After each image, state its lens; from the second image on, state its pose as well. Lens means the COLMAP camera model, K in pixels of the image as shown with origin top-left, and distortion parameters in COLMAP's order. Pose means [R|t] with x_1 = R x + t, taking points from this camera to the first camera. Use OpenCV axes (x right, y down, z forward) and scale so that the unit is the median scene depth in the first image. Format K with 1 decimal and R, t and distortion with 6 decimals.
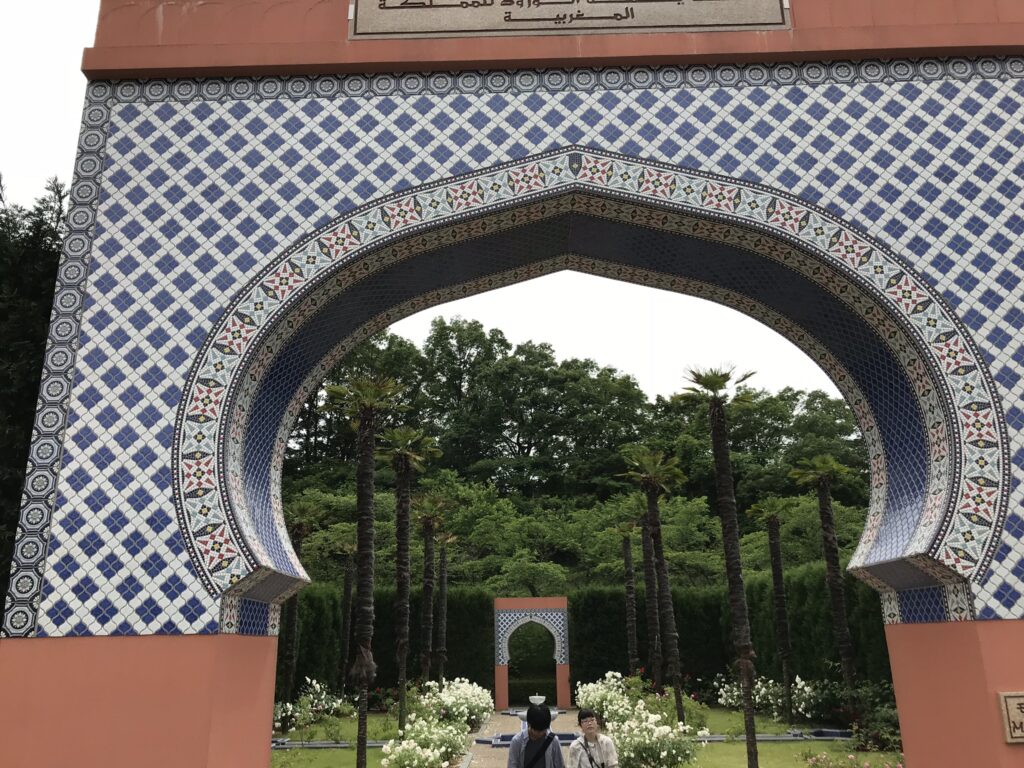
lens RADIAL K [[838.4, 0, 516.6], [0, 838.4, 382.9], [0, 0, 1]] dist [0.008227, -0.010420]
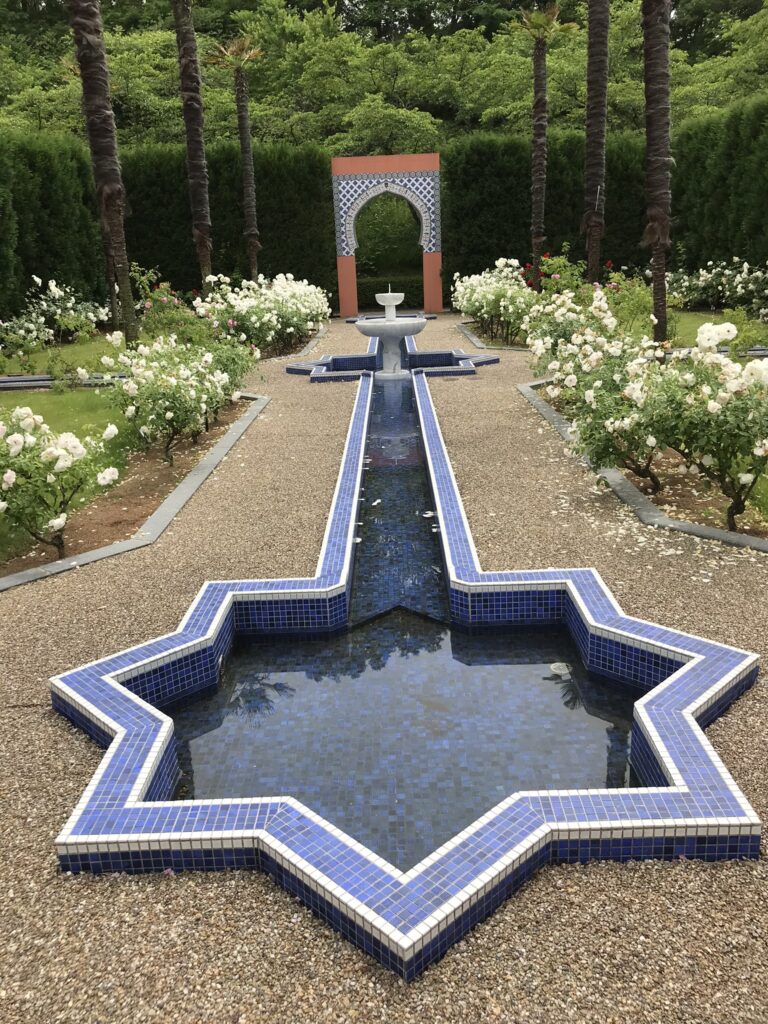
lens RADIAL K [[838.4, 0, 386.8], [0, 838.4, 510.5], [0, 0, 1]] dist [0.008227, -0.010420]
pose [[0.999613, -0.027503, -0.004220, 0.015256], [0.025060, 0.823981, 0.566063, 0.127134], [-0.012092, -0.565950, 0.824351, 0.329585]]
